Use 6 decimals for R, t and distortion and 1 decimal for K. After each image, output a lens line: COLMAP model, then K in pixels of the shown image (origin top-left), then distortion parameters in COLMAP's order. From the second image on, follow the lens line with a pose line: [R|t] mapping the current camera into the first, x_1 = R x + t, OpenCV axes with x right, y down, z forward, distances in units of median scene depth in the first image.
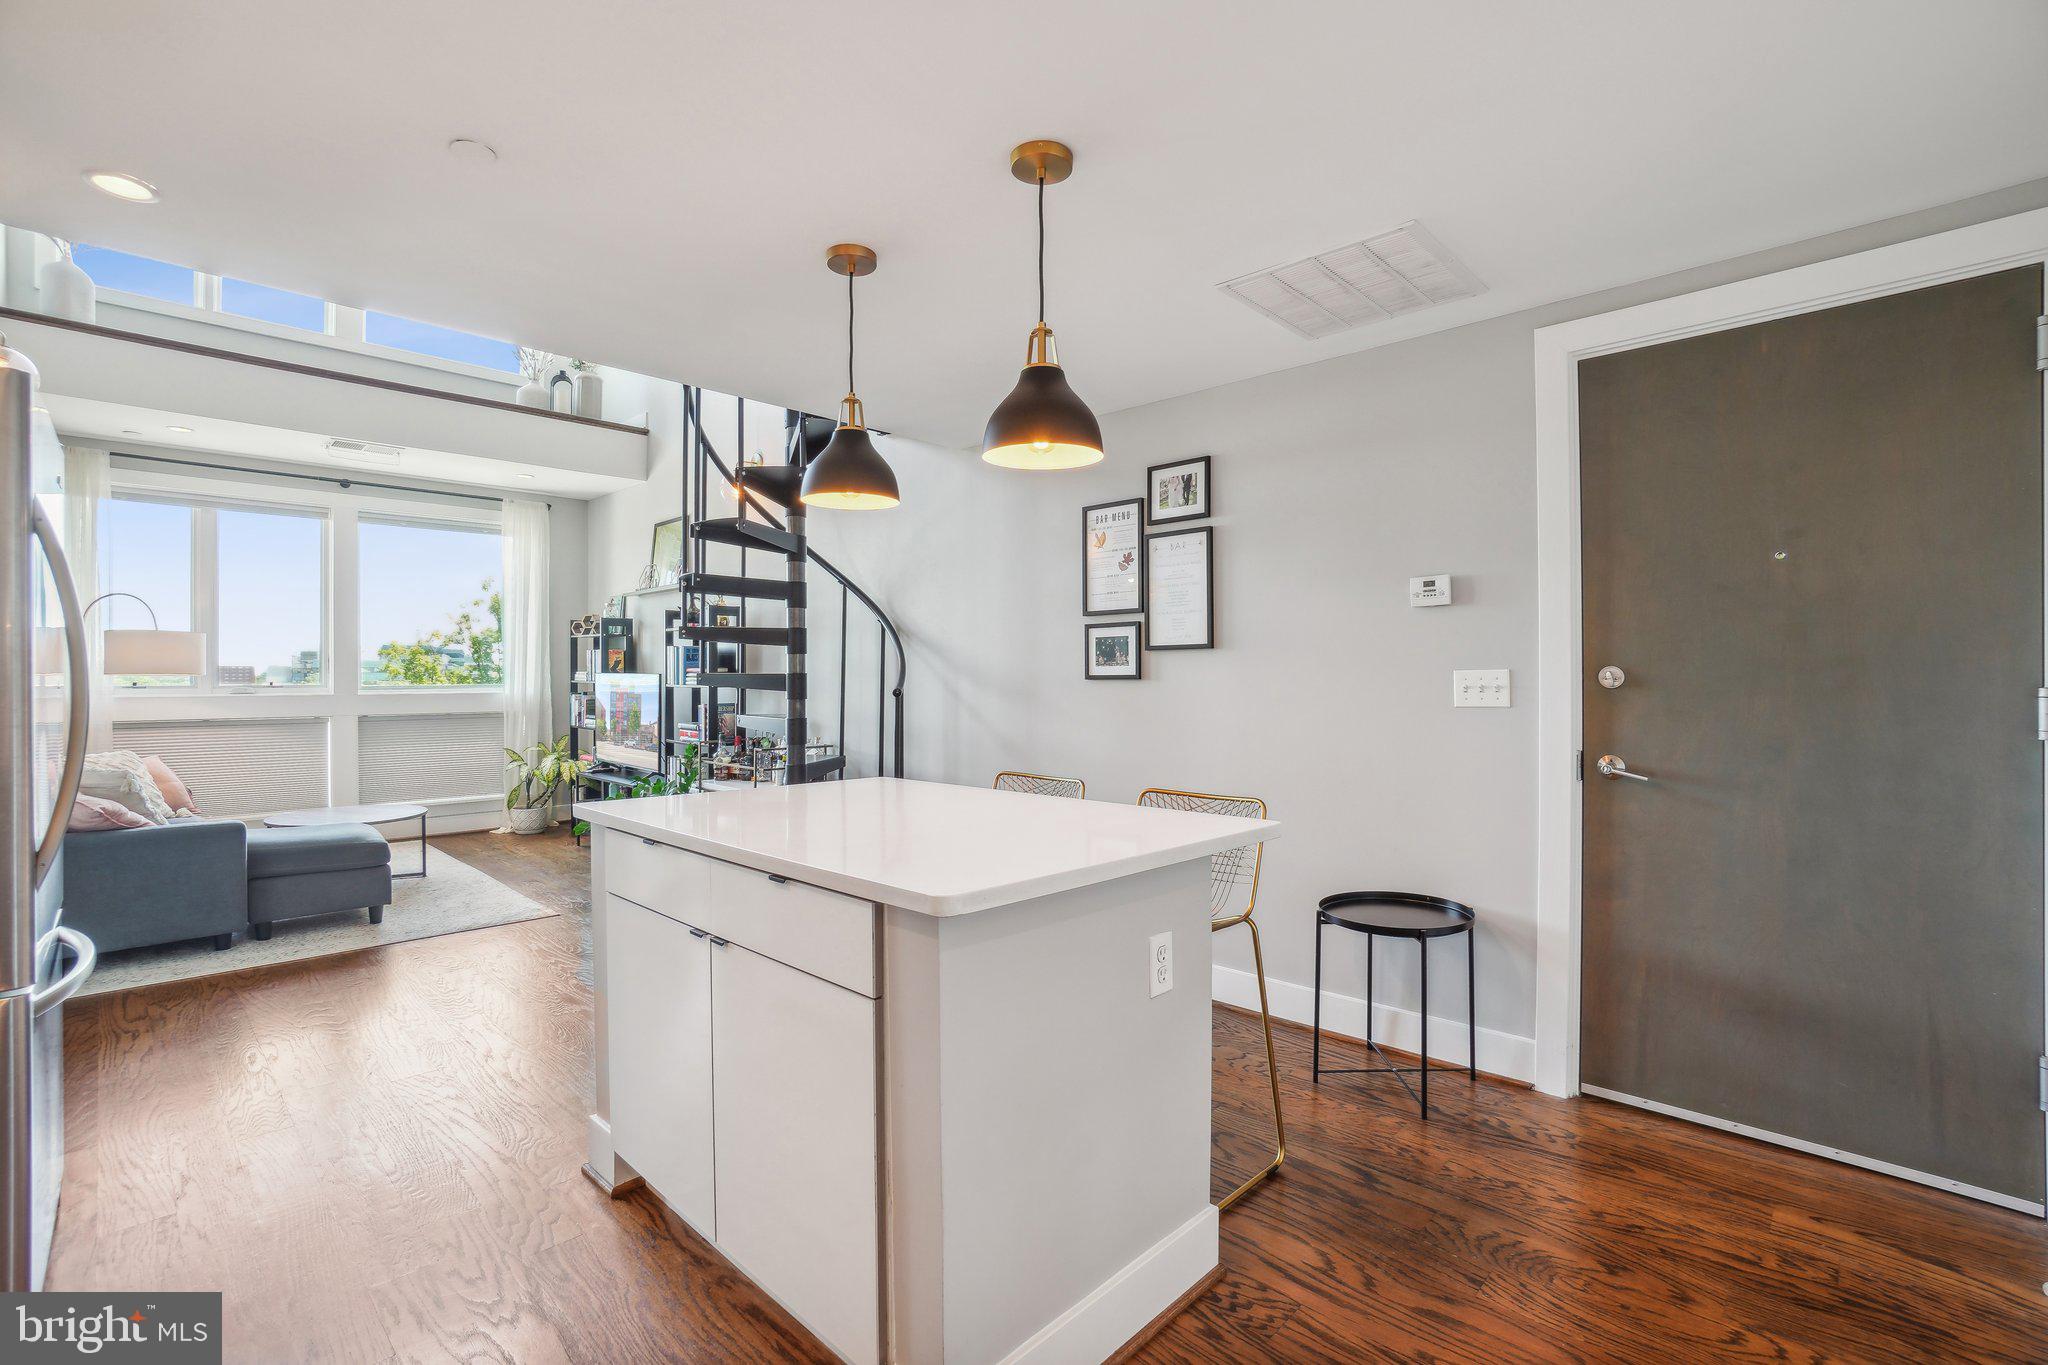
lens RADIAL K [[915.0, 0, 1019.0], [0, 915.0, 681.6], [0, 0, 1]] dist [-0.042993, 0.002951]
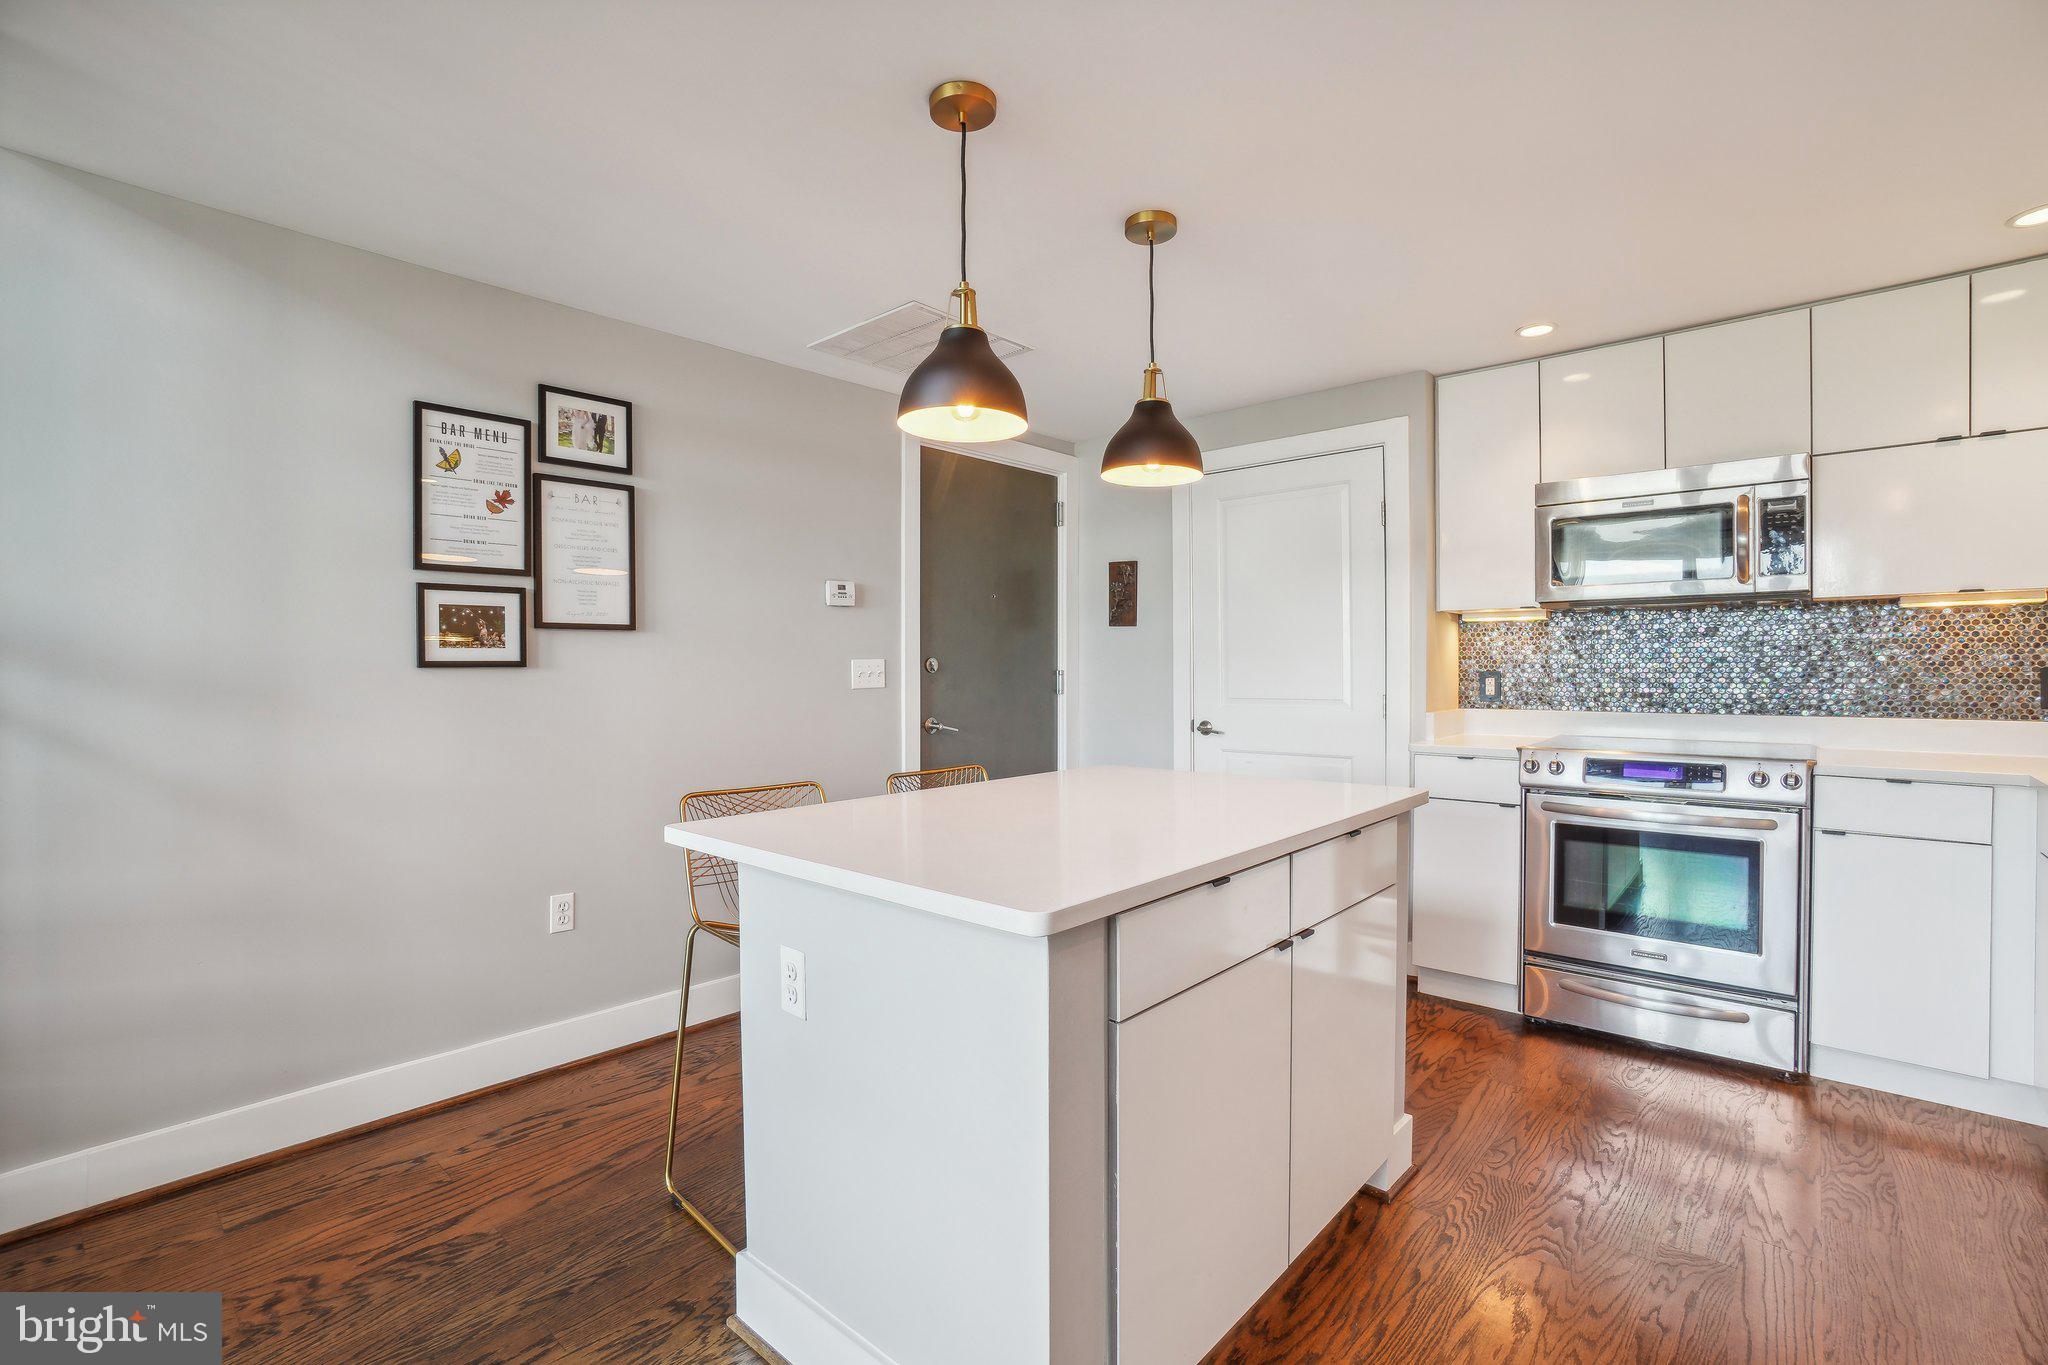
lens RADIAL K [[915.0, 0, 1019.2], [0, 915.0, 673.9], [0, 0, 1]] dist [-0.042993, 0.002951]
pose [[-0.027048, -0.004912, 0.999622, -0.608660], [0.008020, 0.999955, 0.005131, 0.002366], [-0.999602, 0.008156, -0.027008, 0.629895]]
